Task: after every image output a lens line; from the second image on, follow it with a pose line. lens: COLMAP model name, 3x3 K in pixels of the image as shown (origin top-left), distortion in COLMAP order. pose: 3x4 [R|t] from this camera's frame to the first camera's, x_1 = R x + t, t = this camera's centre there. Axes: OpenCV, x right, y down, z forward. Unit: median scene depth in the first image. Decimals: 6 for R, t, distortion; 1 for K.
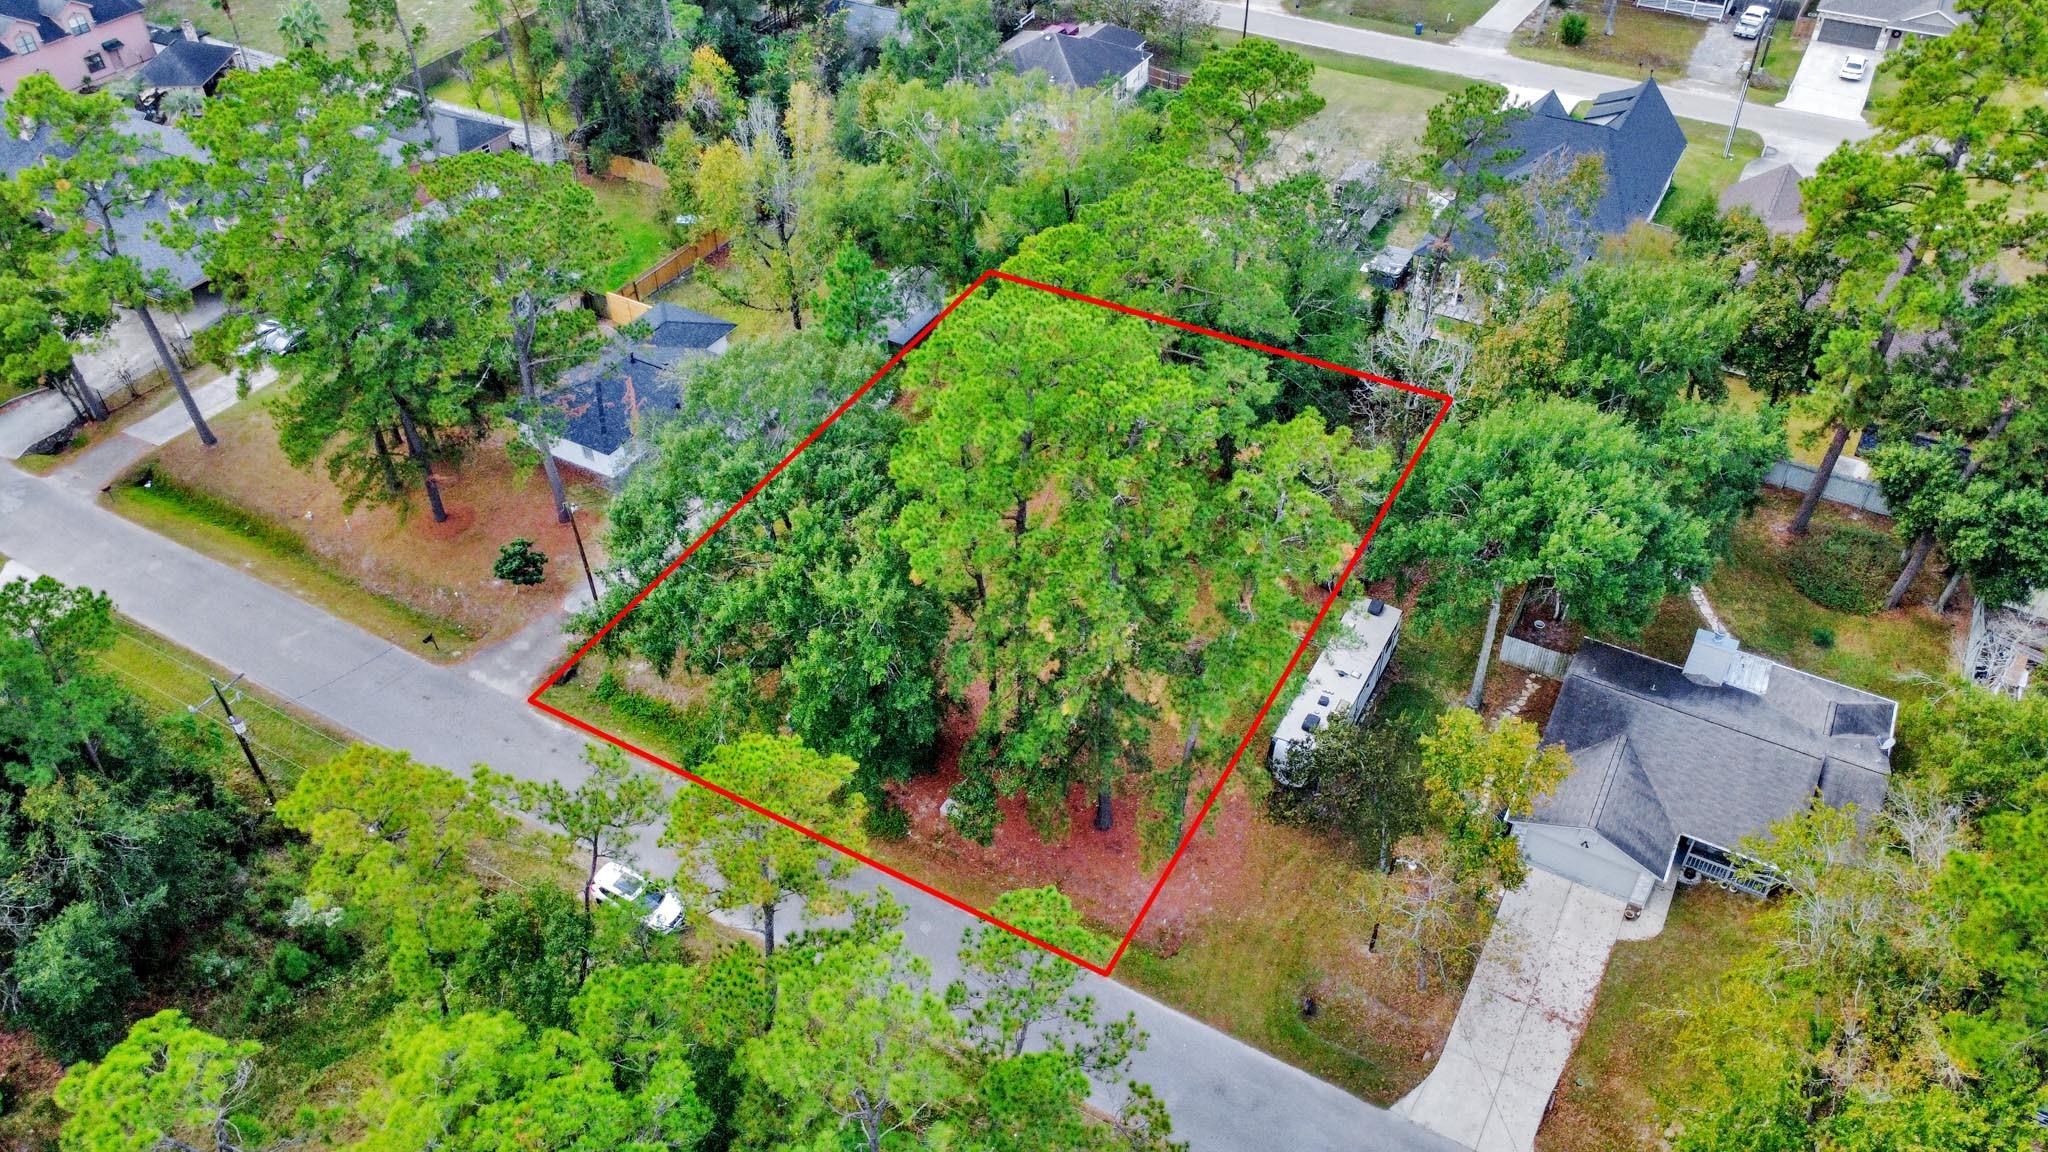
lens RADIAL K [[1492.2, 0, 1033.1], [0, 1492.2, 577.7], [0, 0, 1]] dist [0.005403, -0.007117]
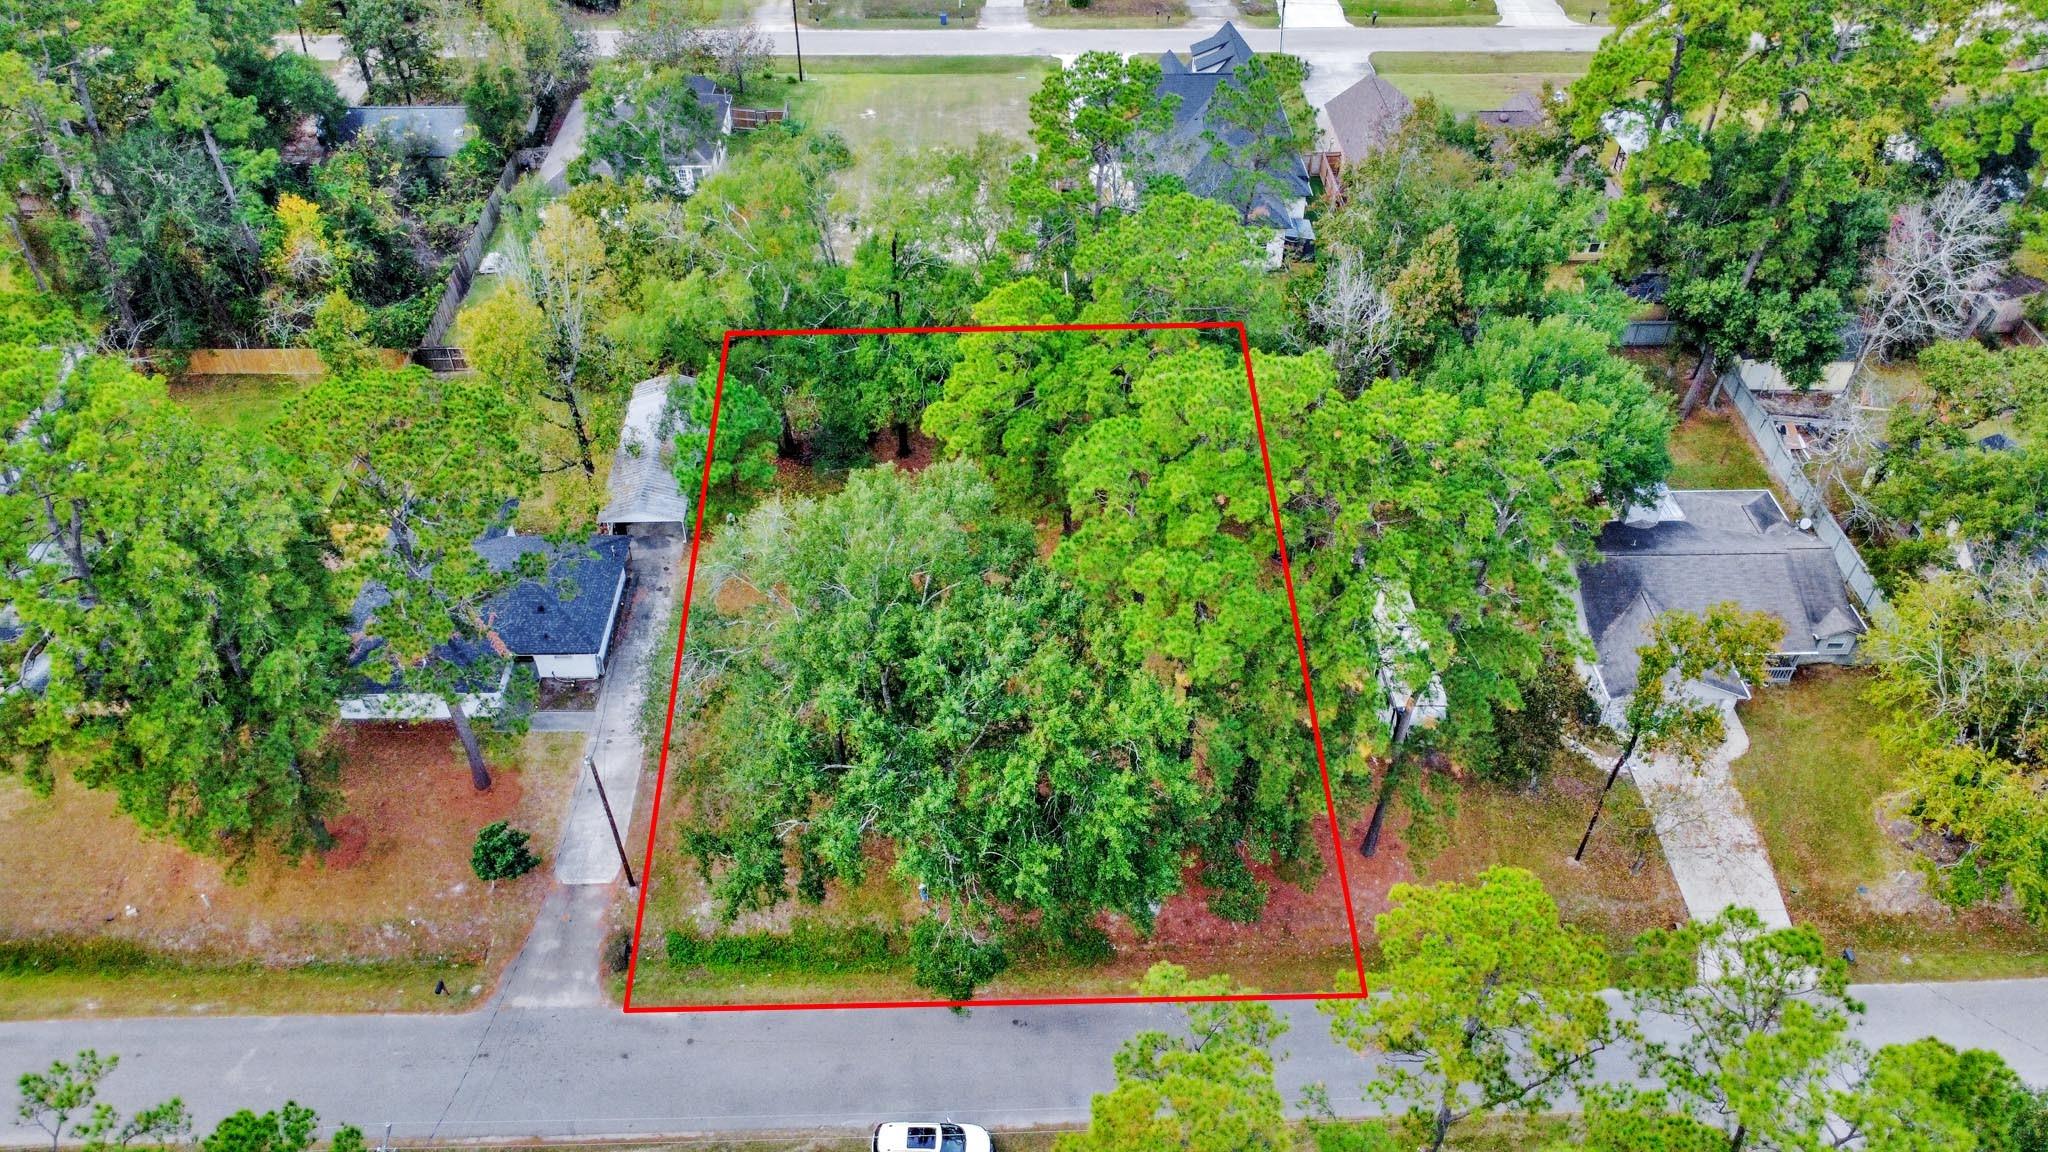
lens RADIAL K [[1492.2, 0, 1029.9], [0, 1492.2, 578.5], [0, 0, 1]] dist [0.005403, -0.007117]
pose [[0.857443, -0.329824, 0.394978, -0.308231], [0.327995, 0.941747, 0.074369, -0.097052], [-0.396498, 0.065784, 0.915675, 0.112111]]
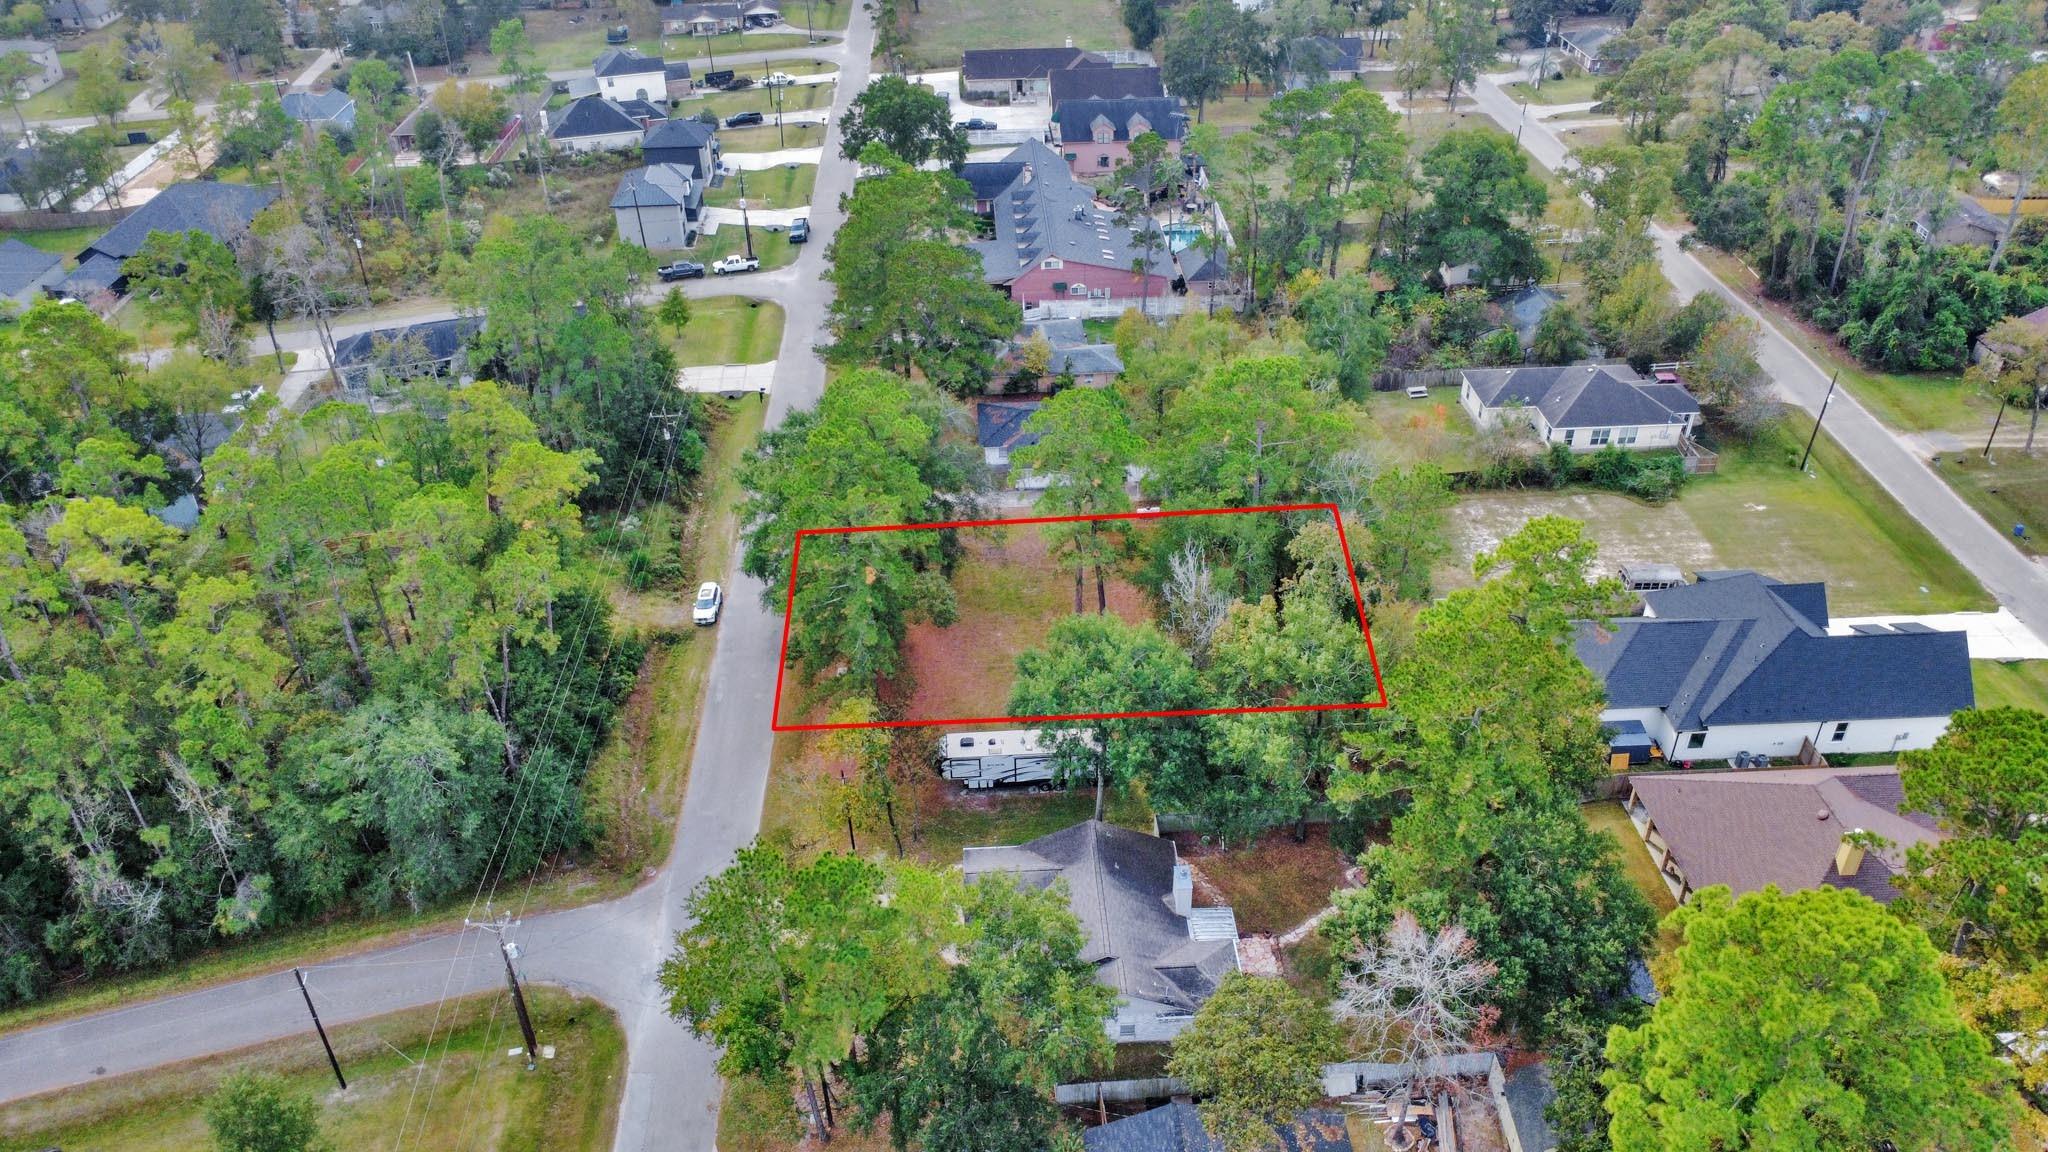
lens RADIAL K [[1492.2, 0, 1020.9], [0, 1492.2, 583.3], [0, 0, 1]] dist [0.005403, -0.007117]
pose [[0.529102, 0.476460, -0.702166, 0.851592], [-0.546965, 0.824136, 0.147070, -0.202971], [0.648754, 0.306245, 0.696658, -0.035841]]
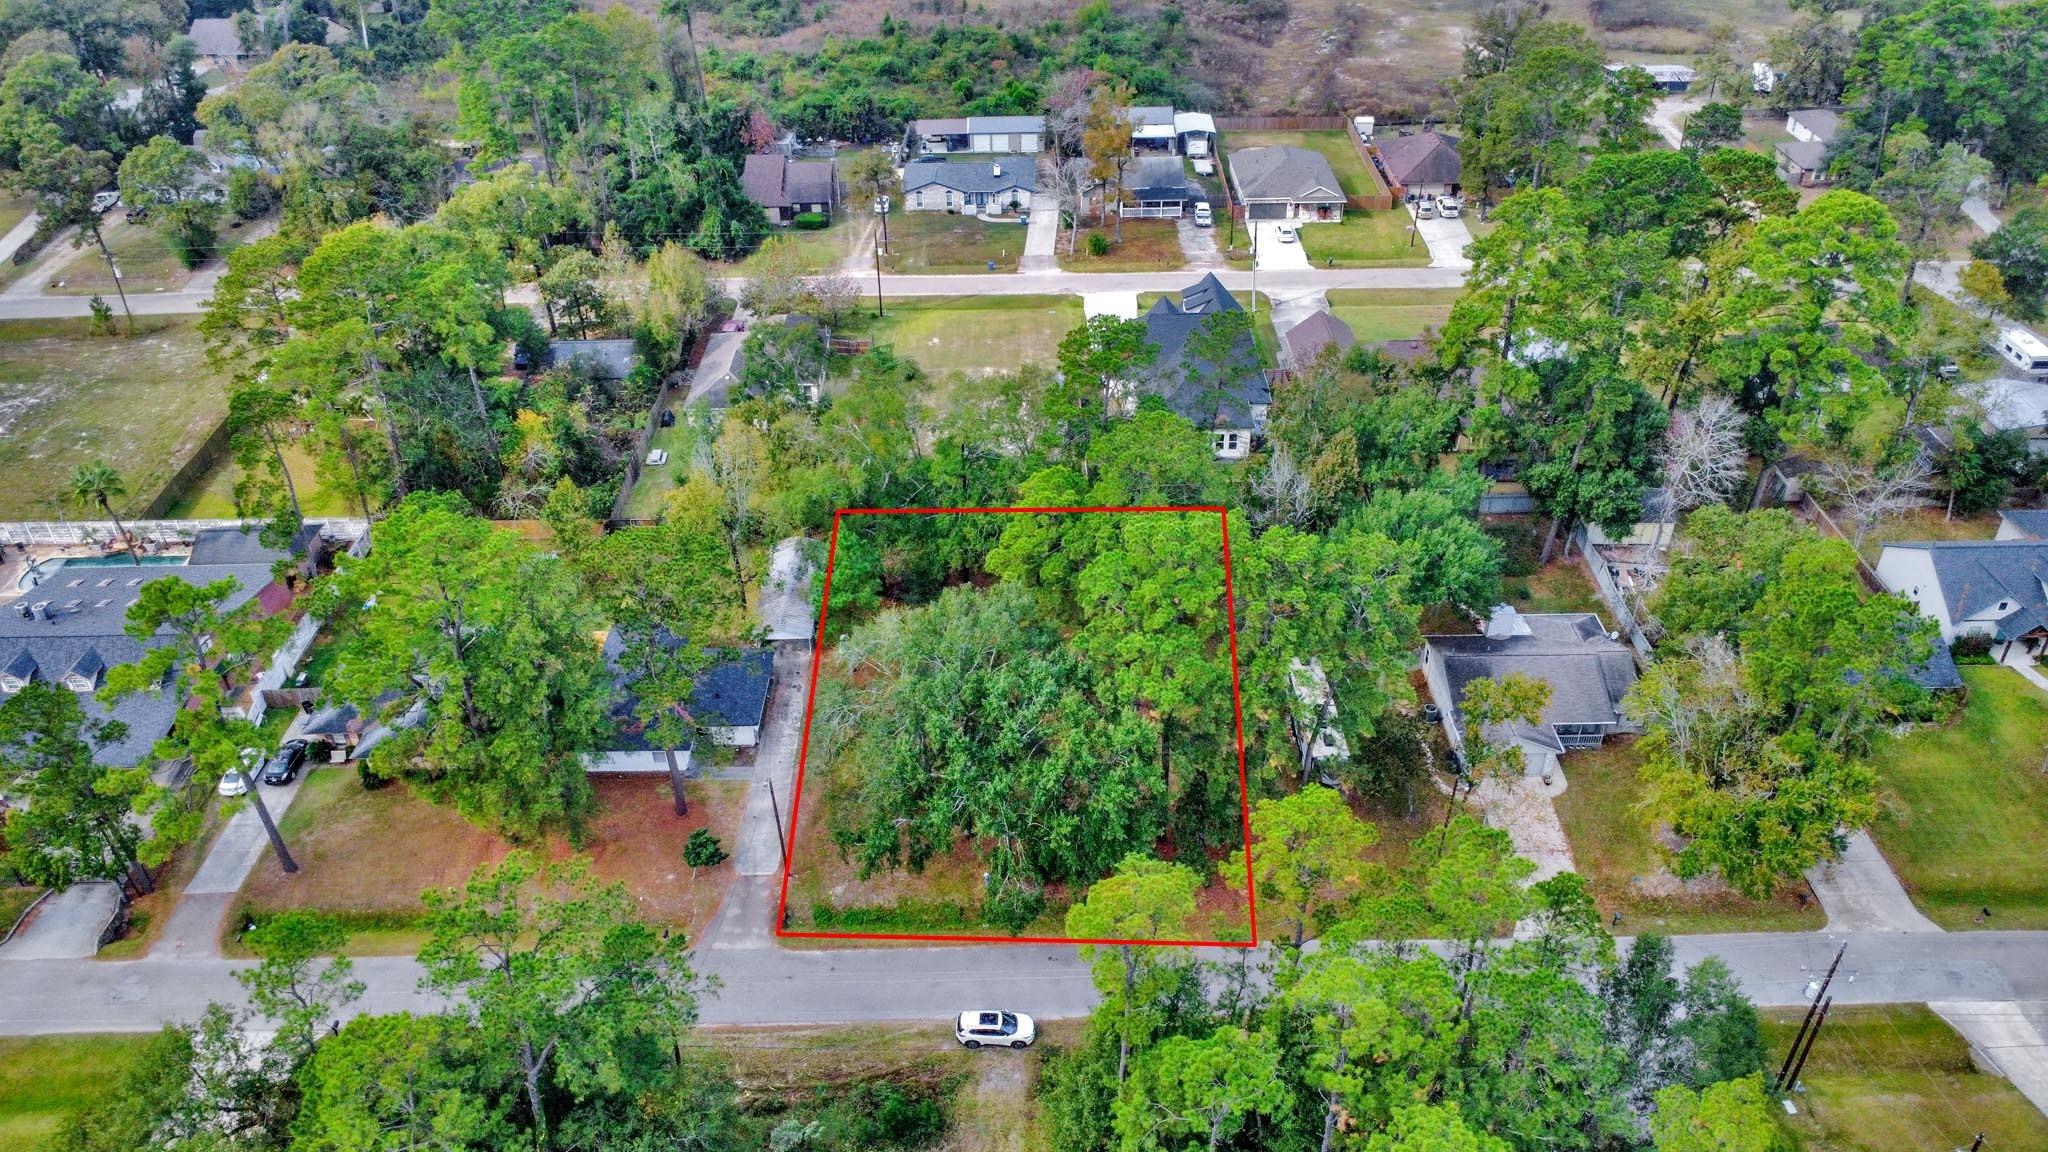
lens RADIAL K [[1492.2, 0, 1026.6], [0, 1492.2, 574.1], [0, 0, 1]] dist [0.005403, -0.007117]
pose [[0.866156, -0.281991, 0.412620, -0.461227], [0.331186, 0.942169, -0.051321, -0.059005], [-0.374285, 0.181106, 0.909456, -0.193055]]
